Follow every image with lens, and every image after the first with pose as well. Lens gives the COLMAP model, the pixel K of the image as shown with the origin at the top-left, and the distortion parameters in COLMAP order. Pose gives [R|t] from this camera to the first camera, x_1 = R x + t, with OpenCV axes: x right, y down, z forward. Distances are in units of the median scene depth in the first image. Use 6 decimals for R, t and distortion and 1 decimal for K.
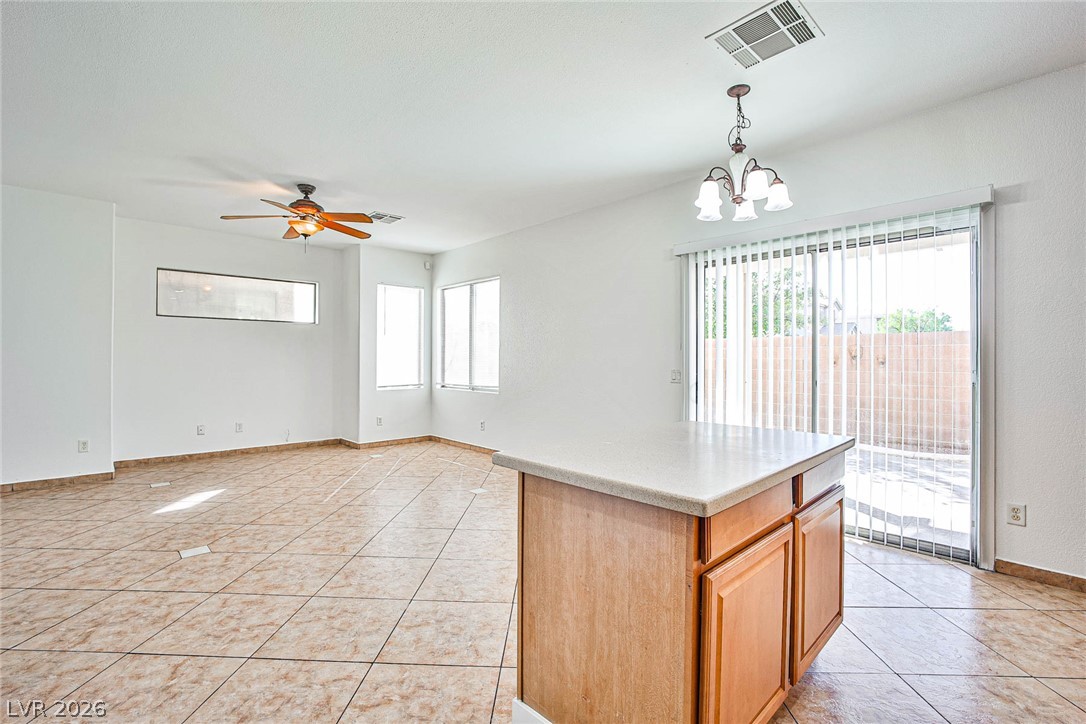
lens RADIAL K [[515.9, 0, 547.5], [0, 515.9, 352.1], [0, 0, 1]] dist [0.001176, 0.016062]
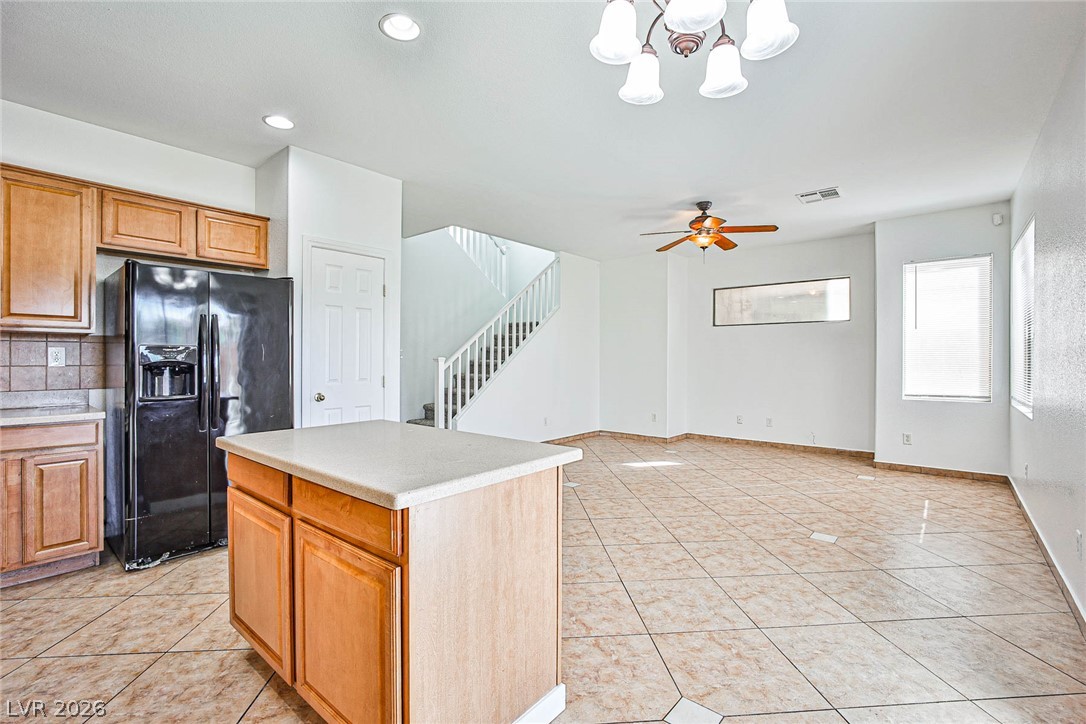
lens RADIAL K [[515.9, 0, 547.5], [0, 515.9, 352.1], [0, 0, 1]] dist [0.001176, 0.016062]
pose [[0.088078, -0.014571, -0.996007, 0.421026], [0.010969, 0.999847, -0.013657, 0.006498], [0.996053, -0.009723, 0.088224, 0.397939]]
